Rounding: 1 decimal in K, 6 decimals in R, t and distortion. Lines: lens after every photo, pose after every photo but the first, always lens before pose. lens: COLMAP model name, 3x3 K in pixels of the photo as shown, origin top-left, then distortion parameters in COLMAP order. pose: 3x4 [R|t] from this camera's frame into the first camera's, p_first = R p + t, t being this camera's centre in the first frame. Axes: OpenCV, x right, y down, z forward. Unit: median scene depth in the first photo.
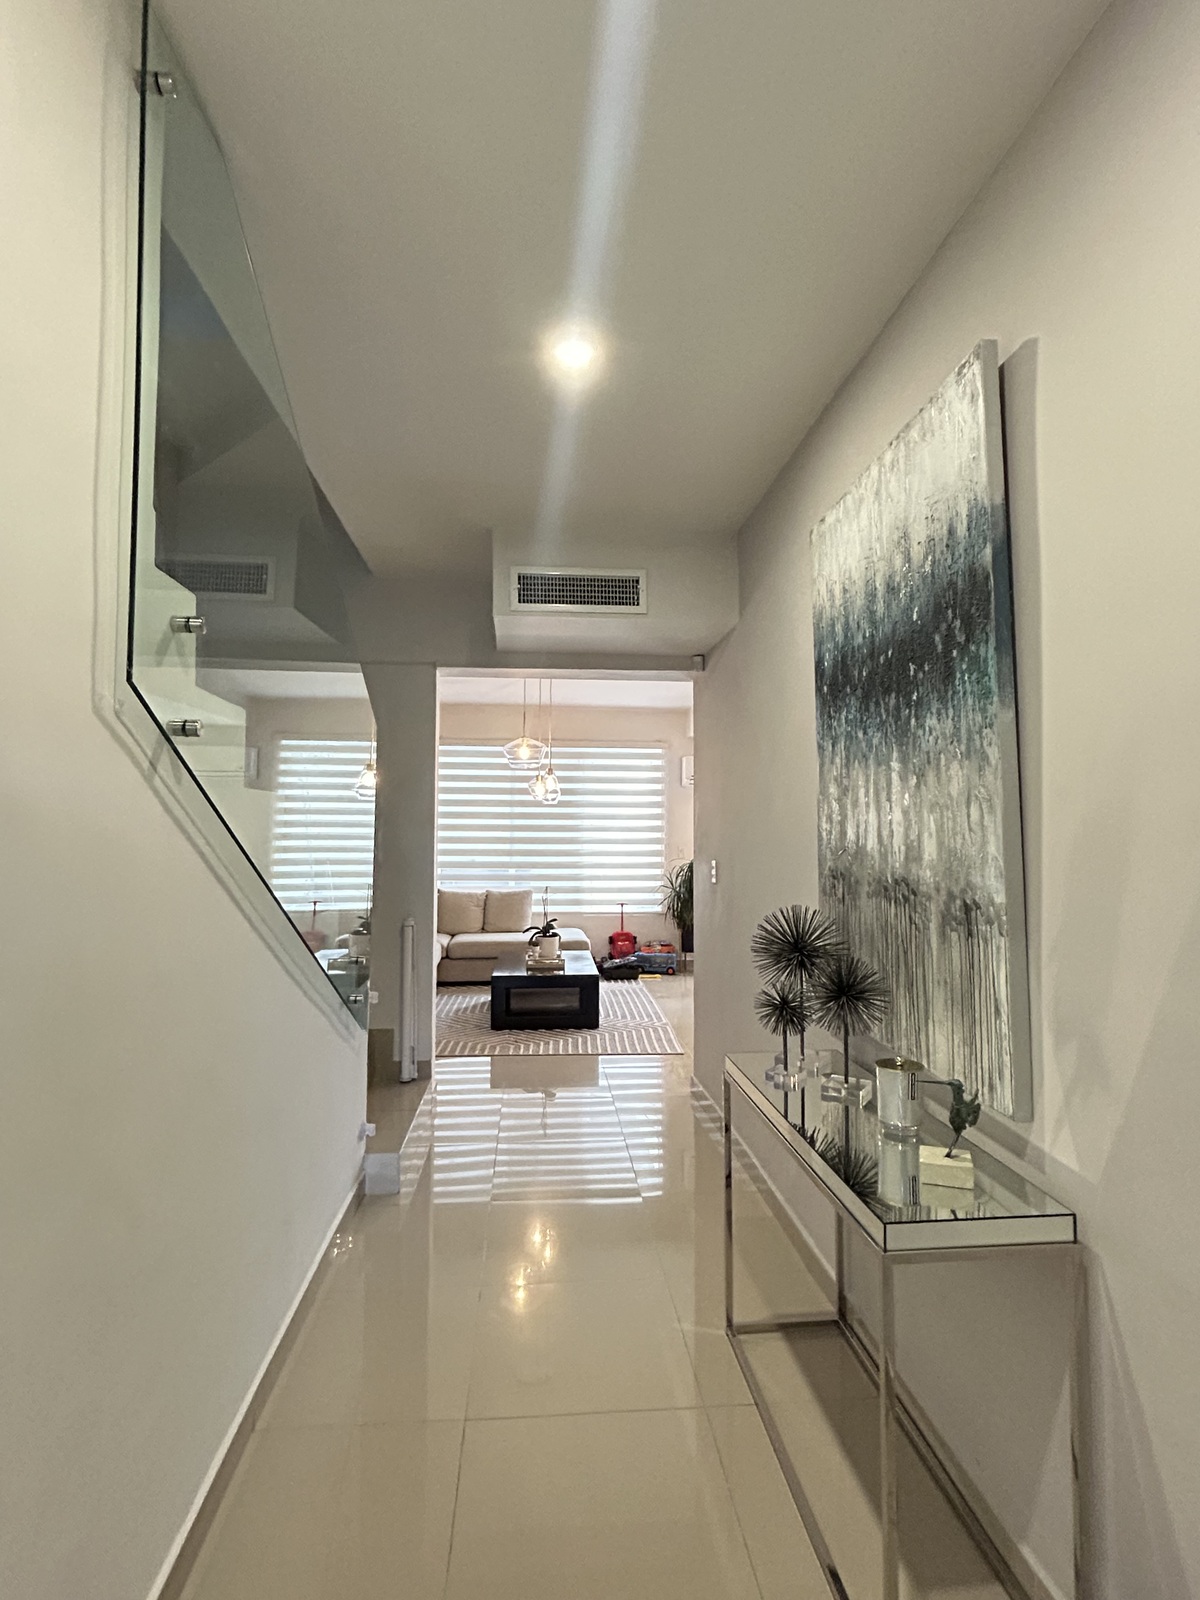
lens RADIAL K [[796.8, 0, 600.0], [0, 796.8, 800.0], [0, 0, 1]] dist [-0.008953, 0.001763]
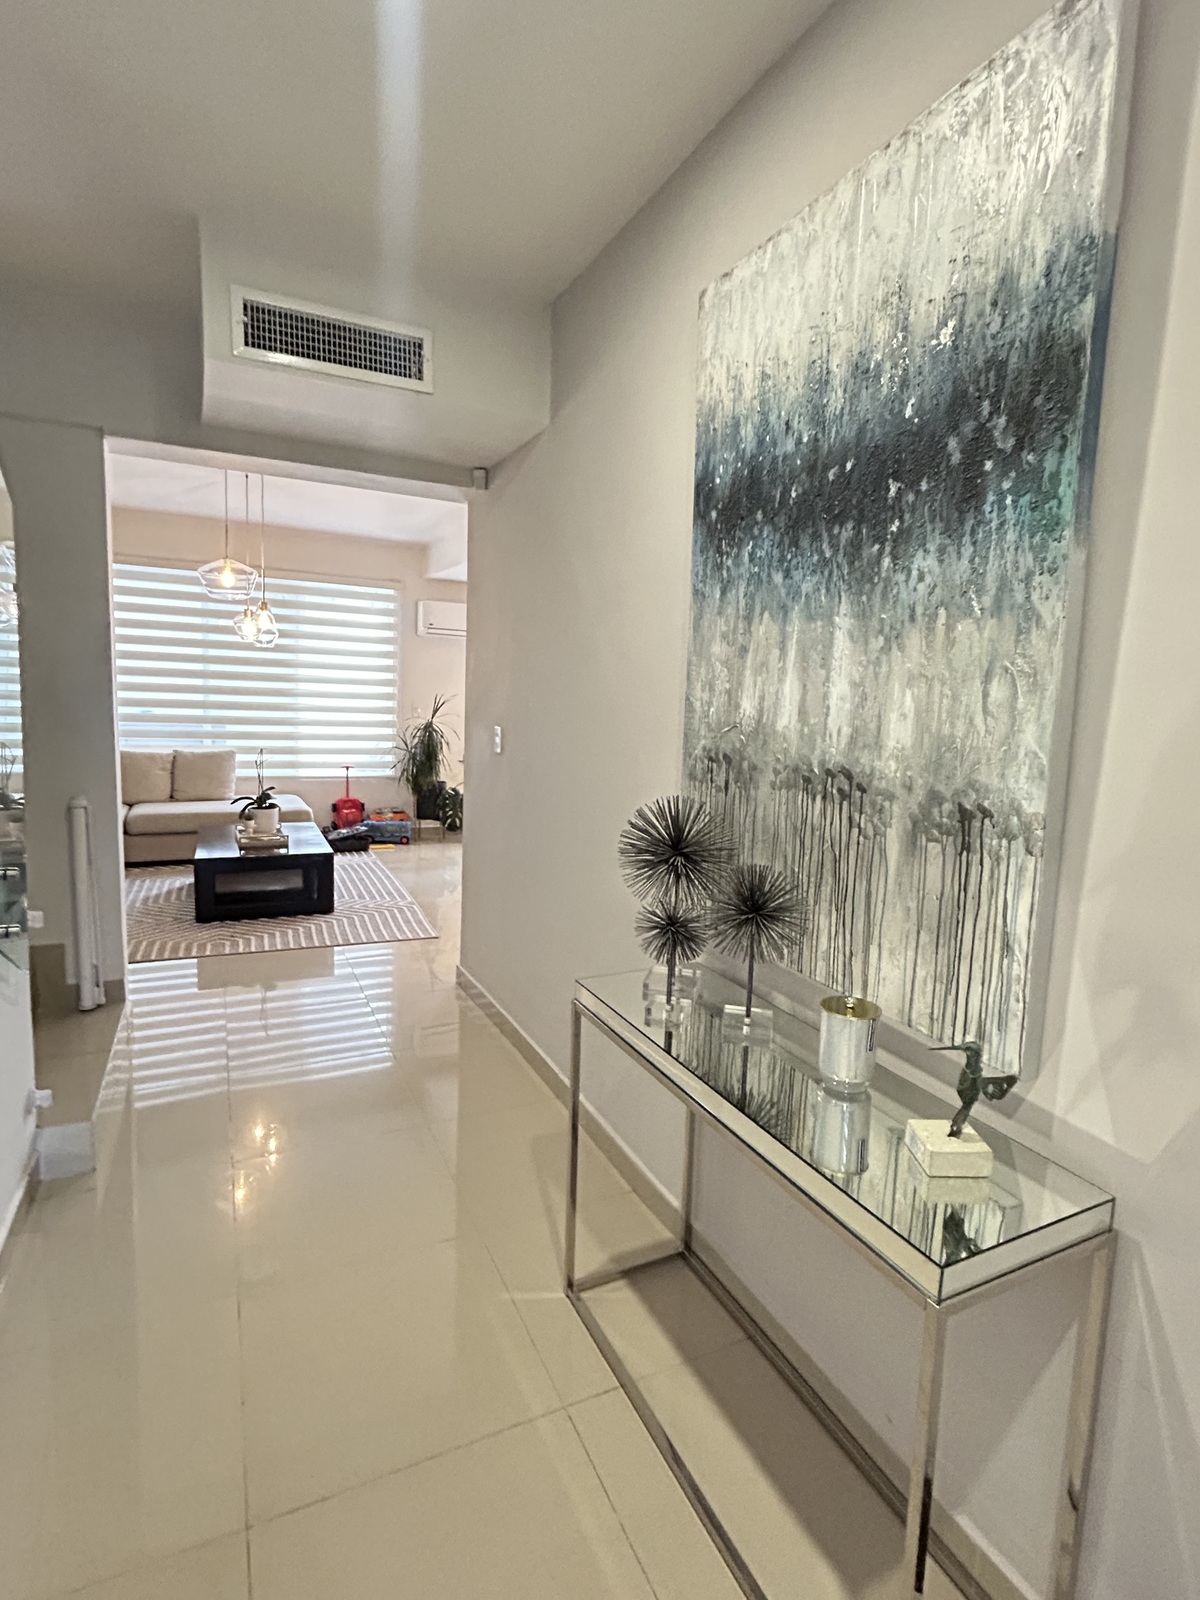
lens RADIAL K [[796.8, 0, 600.0], [0, 796.8, 800.0], [0, 0, 1]] dist [-0.008953, 0.001763]
pose [[0.932887, -0.013413, 0.359919, -0.109923], [-0.051514, 0.984063, 0.170194, 0.006661], [-0.356466, -0.177313, 0.917329, 0.317637]]
